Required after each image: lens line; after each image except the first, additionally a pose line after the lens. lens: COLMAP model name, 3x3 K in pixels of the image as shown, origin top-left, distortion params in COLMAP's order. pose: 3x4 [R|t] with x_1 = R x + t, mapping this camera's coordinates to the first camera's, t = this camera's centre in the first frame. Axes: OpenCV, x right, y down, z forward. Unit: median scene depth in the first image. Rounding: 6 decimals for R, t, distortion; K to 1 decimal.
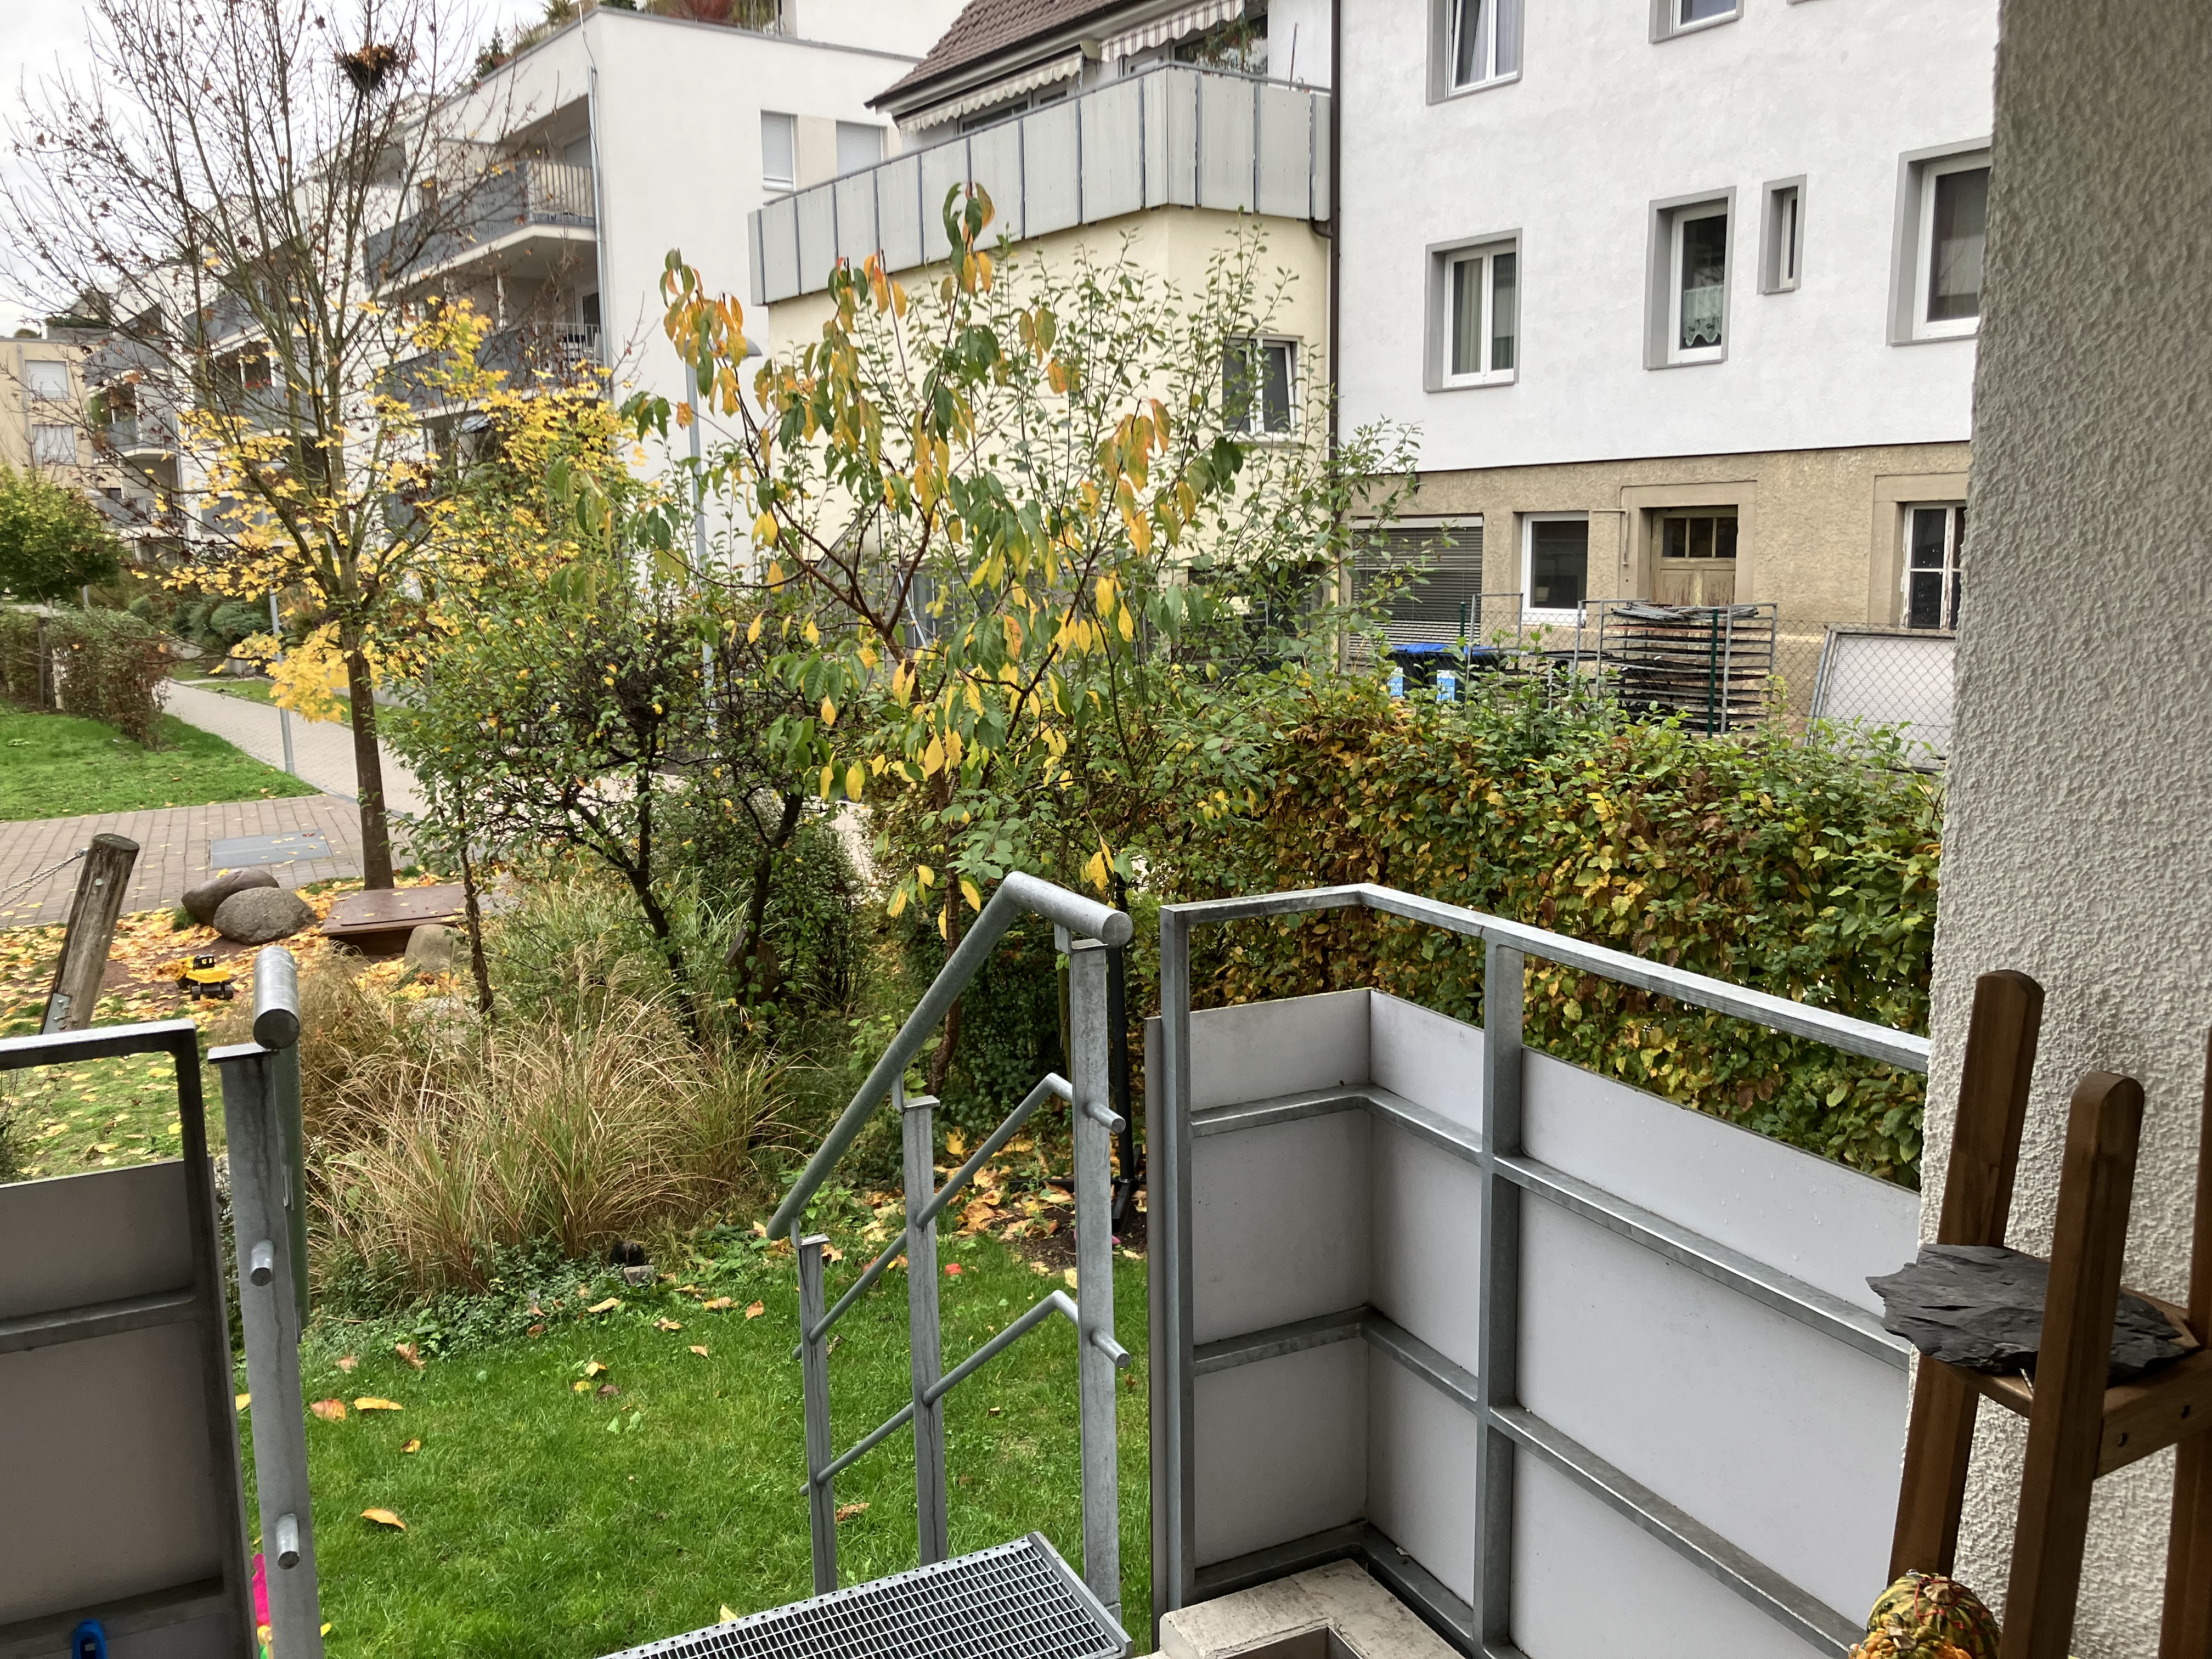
lens RADIAL K [[1796.7, 0, 1119.0], [0, 1796.7, 832.9], [0, 0, 1]] dist [0.055314, -0.057297]
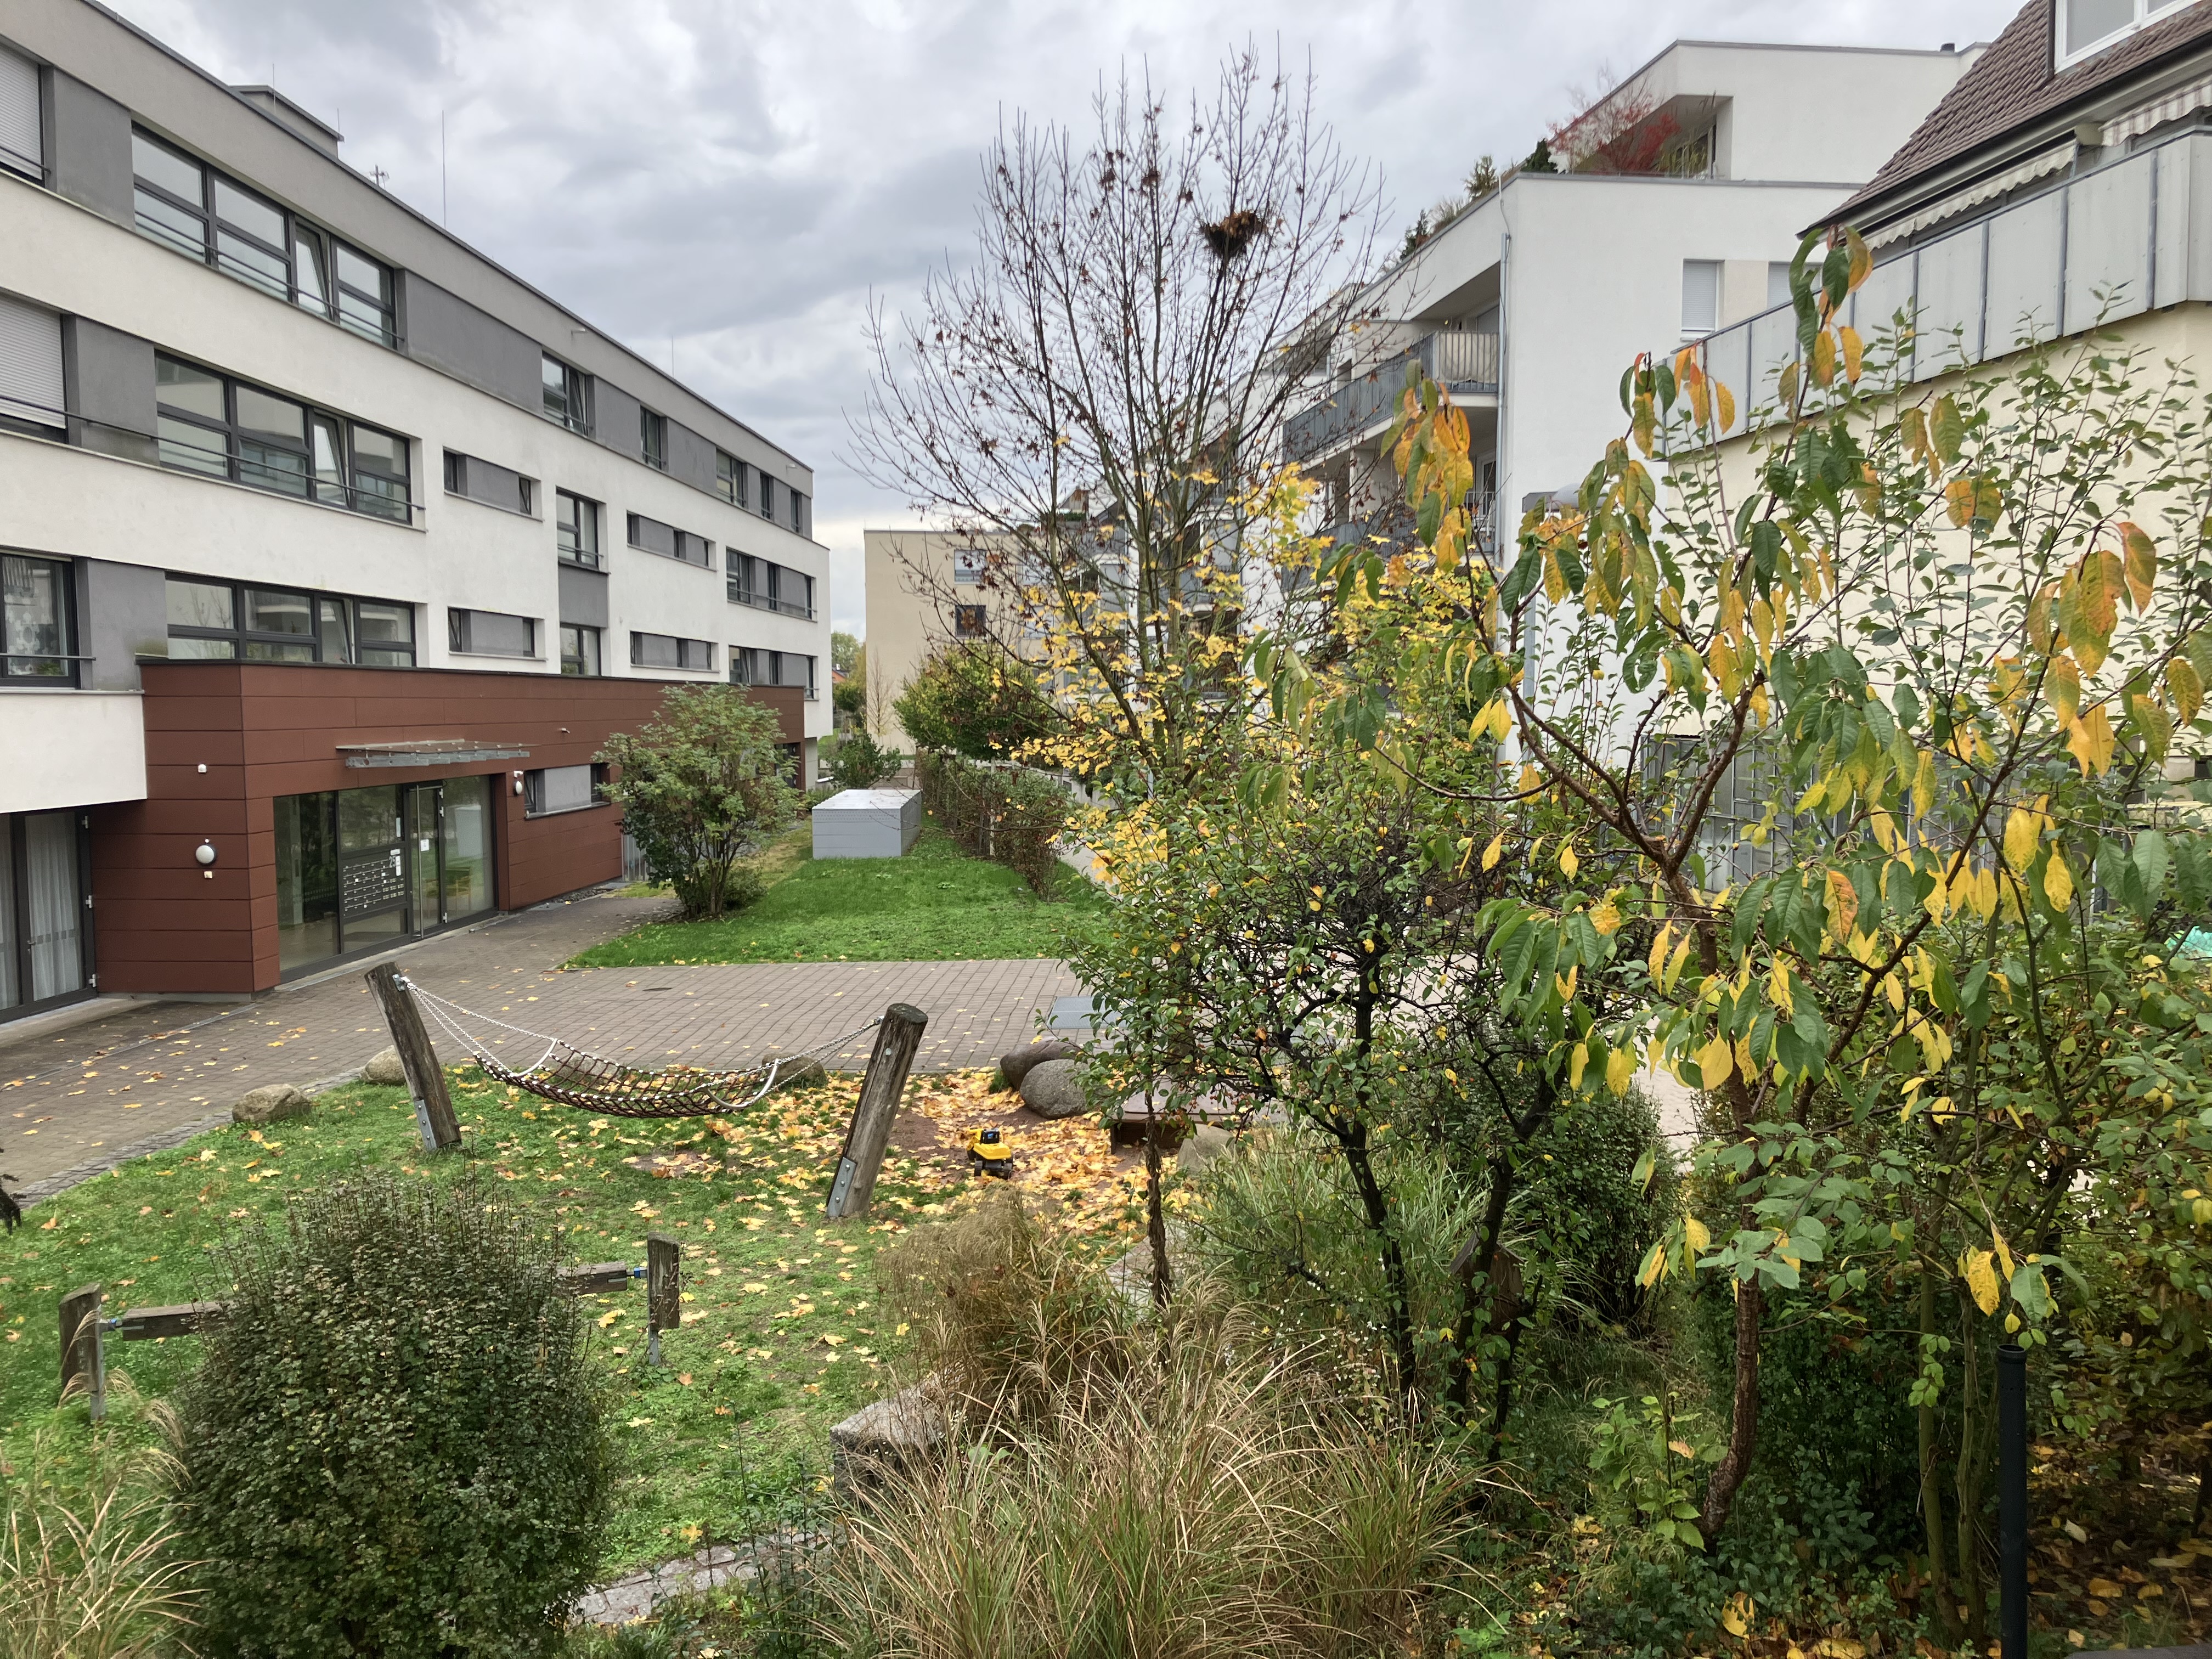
lens RADIAL K [[1796.7, 0, 1093.3], [0, 1796.7, 837.7], [0, 0, 1]] dist [0.055314, -0.057297]
pose [[0.874300, 0.050079, -0.482797, 0.011775], [-0.091812, 0.993770, -0.063183, -0.050321], [0.476624, 0.099567, 0.873450, 0.237469]]
